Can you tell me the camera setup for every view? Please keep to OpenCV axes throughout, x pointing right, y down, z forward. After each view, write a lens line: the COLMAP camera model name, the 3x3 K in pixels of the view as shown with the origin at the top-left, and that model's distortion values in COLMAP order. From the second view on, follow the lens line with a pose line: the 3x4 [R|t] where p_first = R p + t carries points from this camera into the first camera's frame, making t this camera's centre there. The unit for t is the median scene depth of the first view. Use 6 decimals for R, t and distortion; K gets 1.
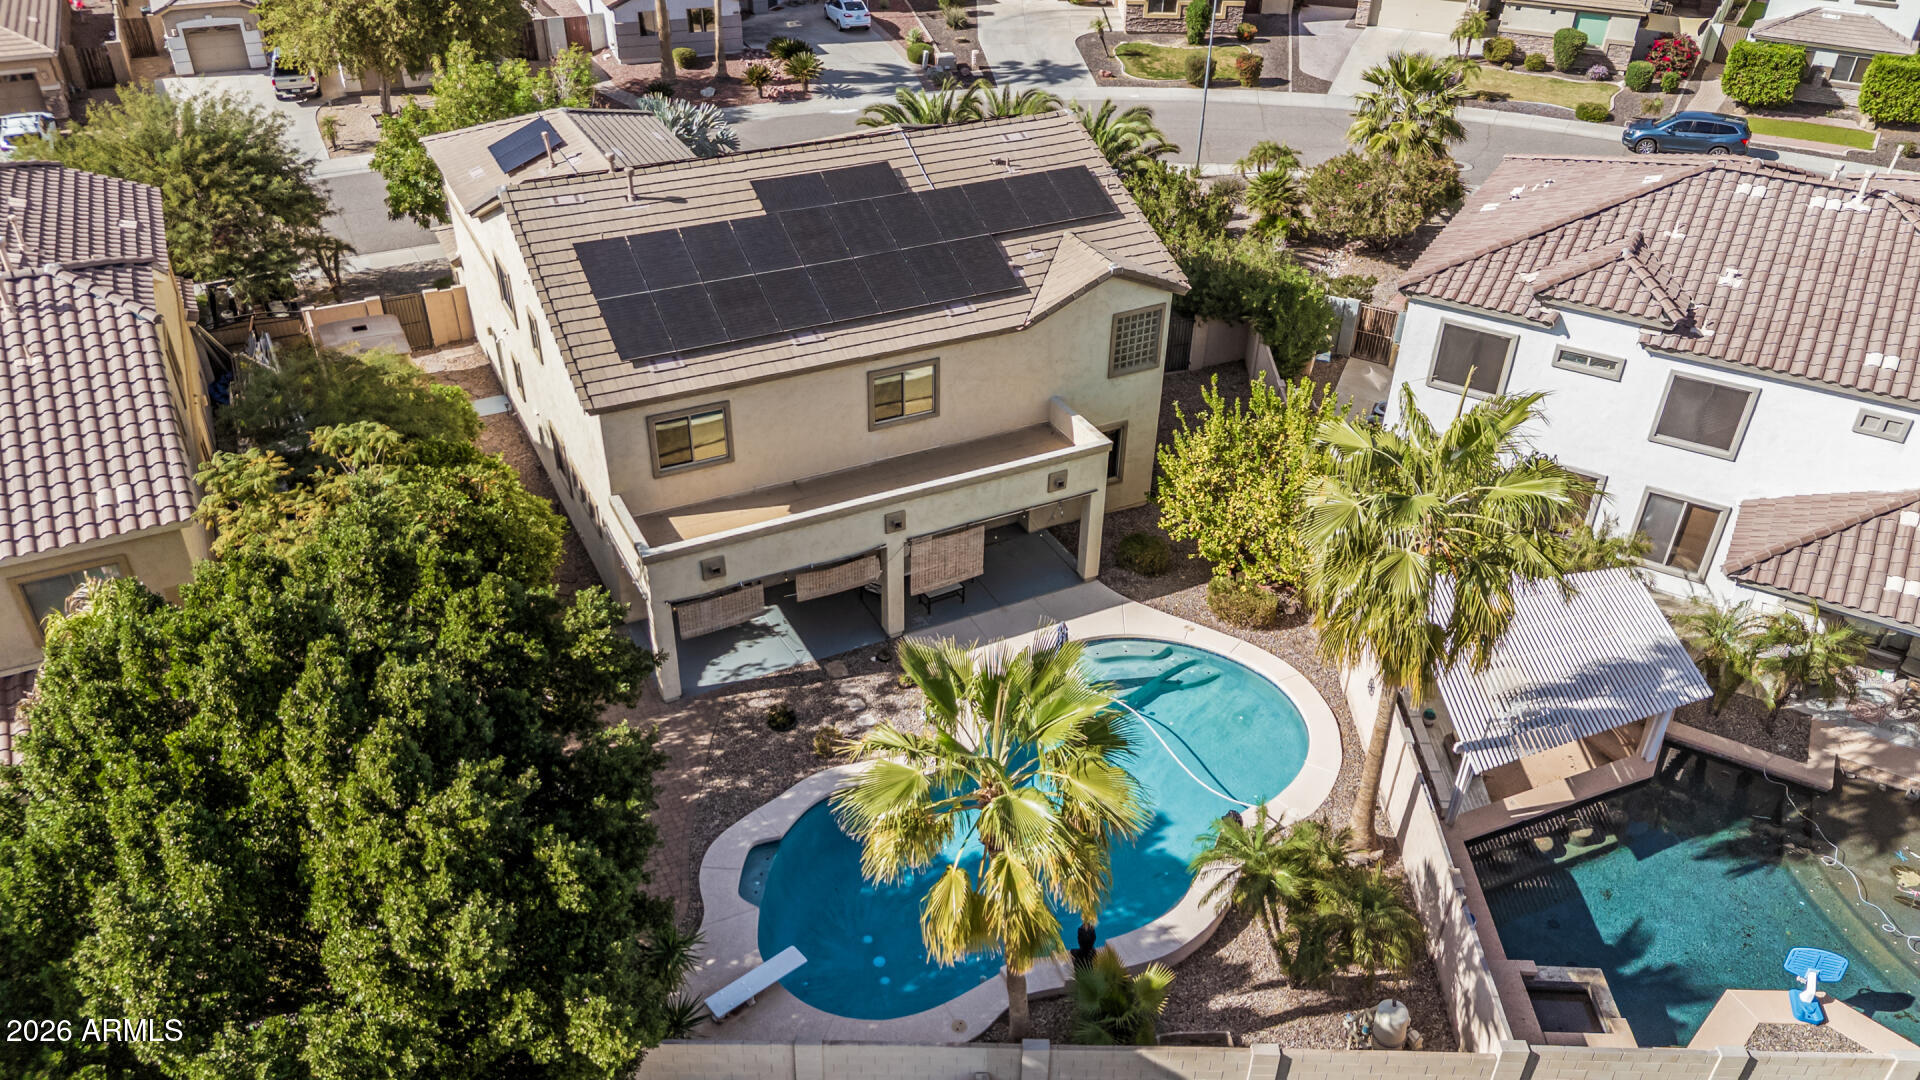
lens RADIAL K [[1406.9, 0, 965.1], [0, 1406.9, 563.9], [0, 0, 1]] dist [0.057192, -0.050325]
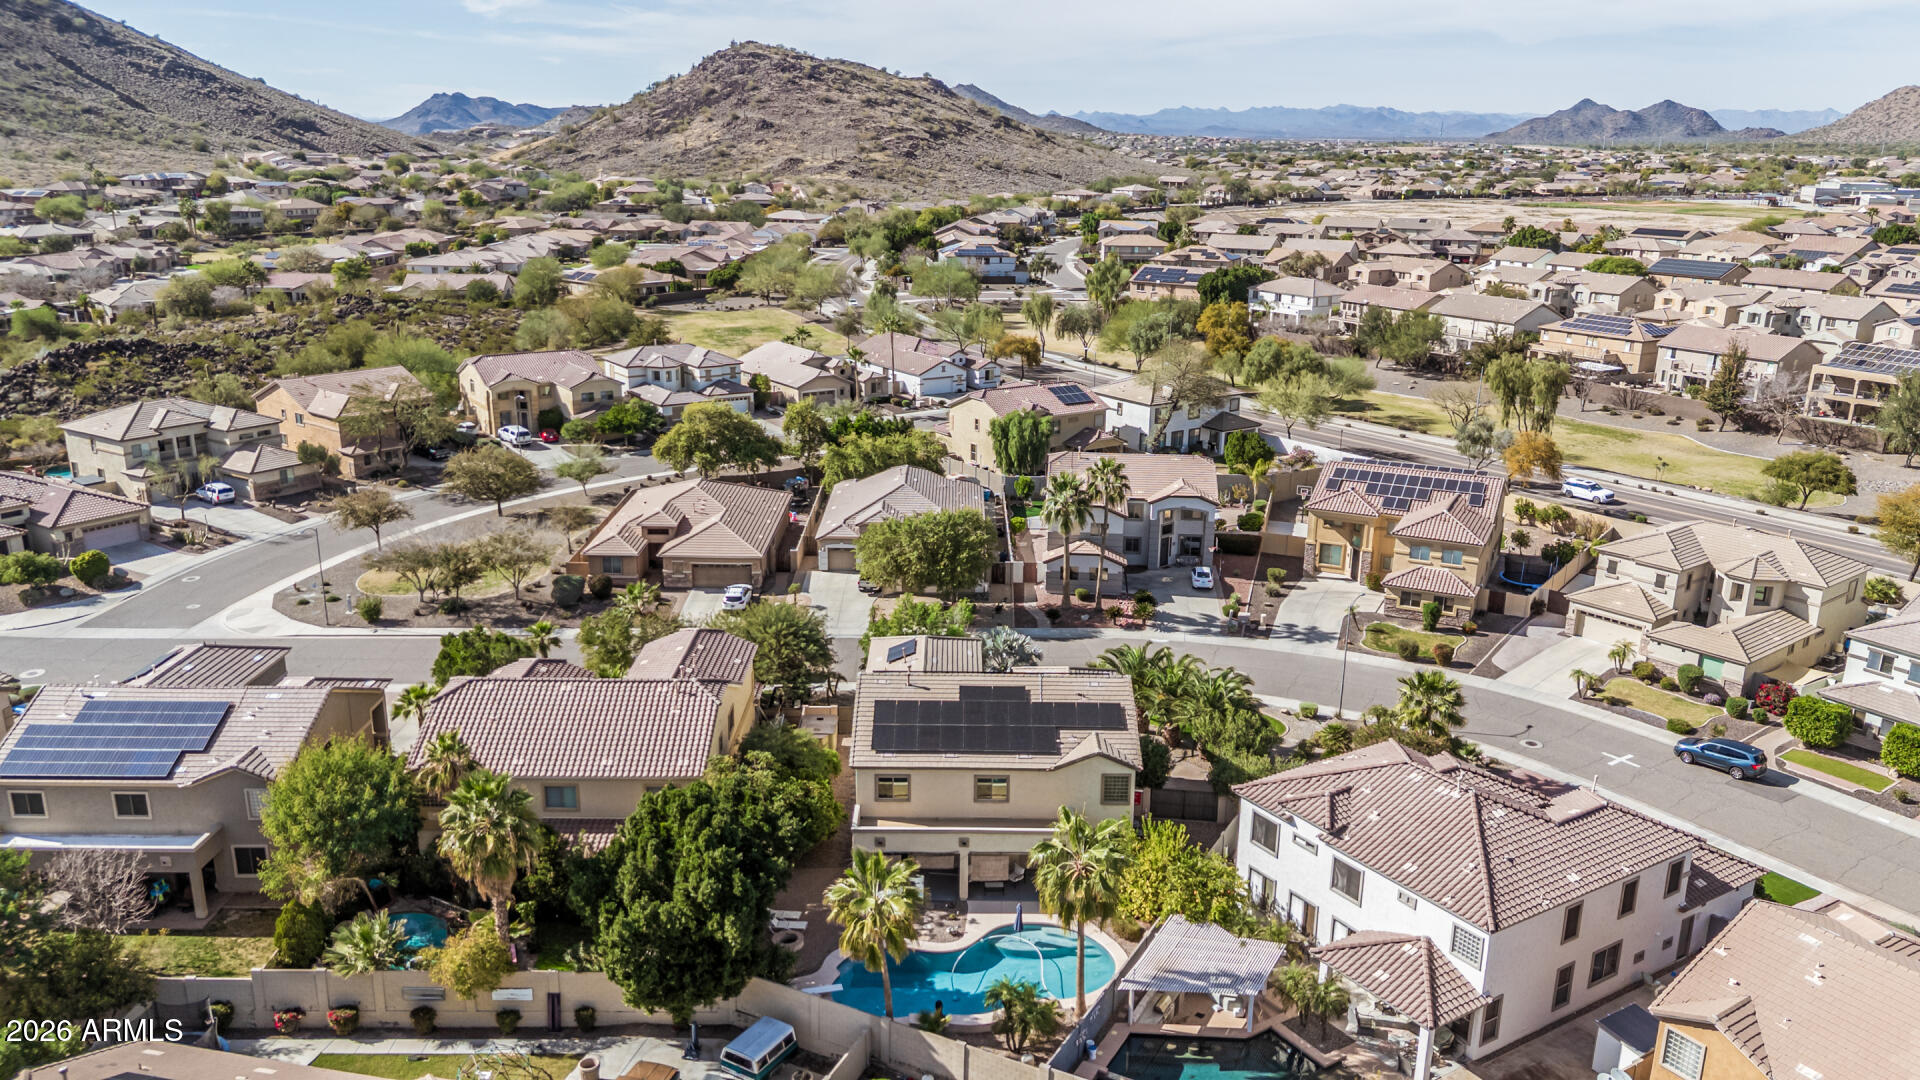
lens RADIAL K [[1414.4, 0, 963.0], [0, 1414.4, 547.3], [0, 0, 1]] dist [0.086775, -0.101438]
pose [[0.892154, 0.120539, -0.435352, 0.823295], [-0.251198, 0.933375, -0.256342, 0.105082], [0.375447, 0.338056, 0.862994, -1.048913]]
